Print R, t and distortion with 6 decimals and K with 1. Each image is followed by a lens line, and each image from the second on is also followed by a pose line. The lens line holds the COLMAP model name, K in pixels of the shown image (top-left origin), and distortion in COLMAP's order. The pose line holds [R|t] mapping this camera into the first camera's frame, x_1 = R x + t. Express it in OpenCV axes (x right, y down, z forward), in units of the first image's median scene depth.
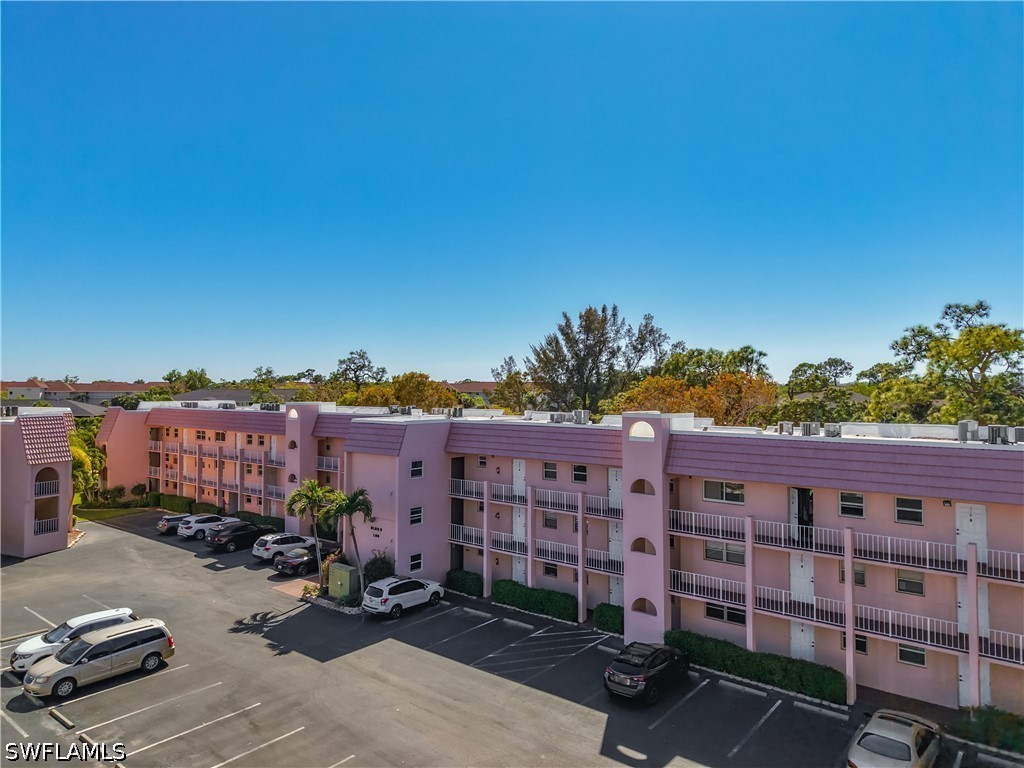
lens RADIAL K [[675.4, 0, 515.5], [0, 675.4, 386.2], [0, 0, 1]] dist [0.039537, -0.001424]
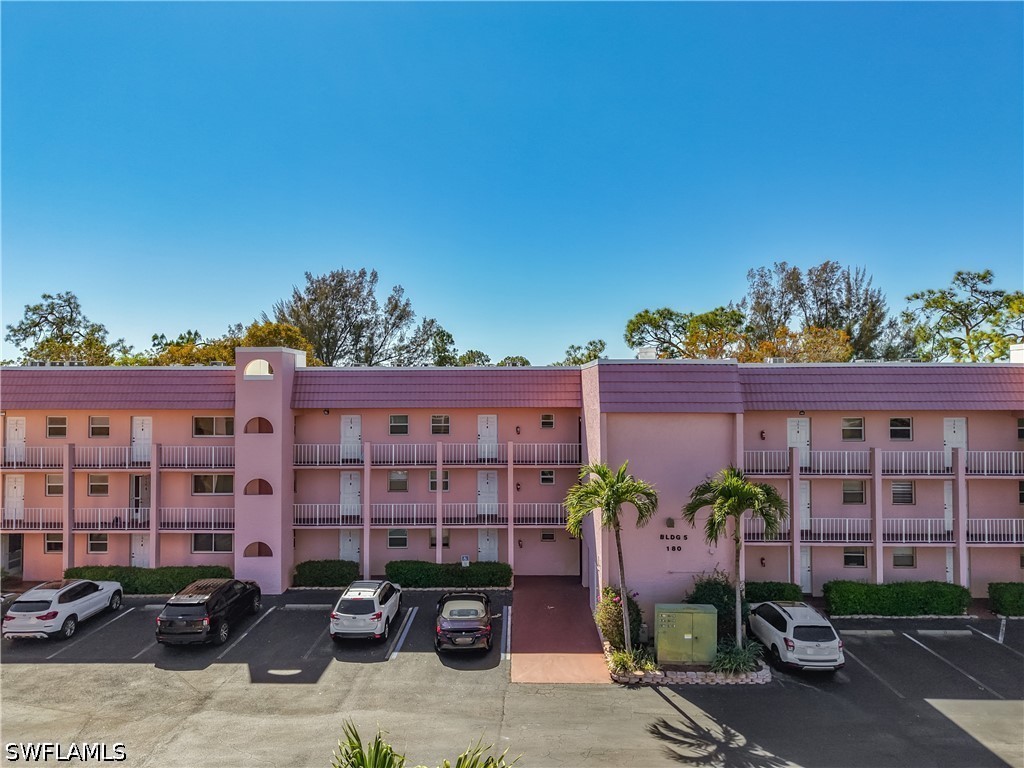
lens RADIAL K [[688.1, 0, 509.8], [0, 688.1, 363.9], [0, 0, 1]] dist [0.029015, -0.001641]
pose [[0.790307, 0.019438, 0.612402, -0.746673], [-0.000471, 0.999516, -0.031116, 0.078863], [-0.612710, 0.024303, 0.789934, 0.634241]]
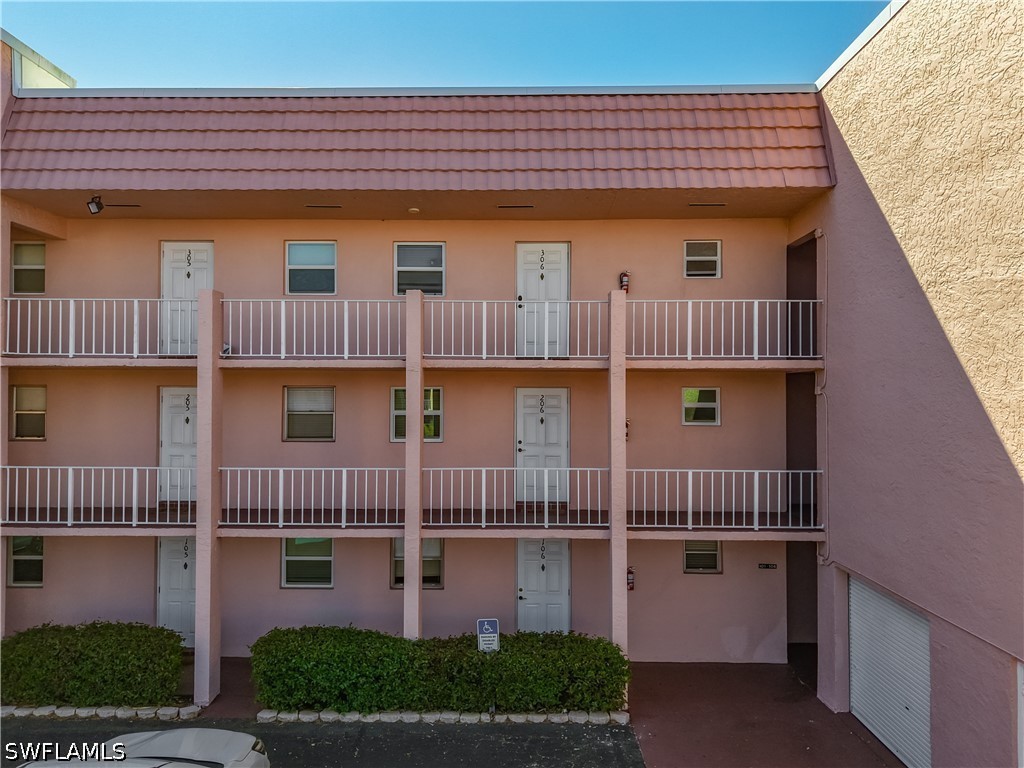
lens RADIAL K [[727.6, 0, 500.0], [0, 727.6, 381.4], [0, 0, 1]] dist [0.026280, 0.000334]
pose [[0.796779, 0.009939, 0.604188, -0.455316], [-0.006537, 0.999948, -0.007829, 0.188475], [-0.604235, 0.002288, 0.796803, 1.084301]]
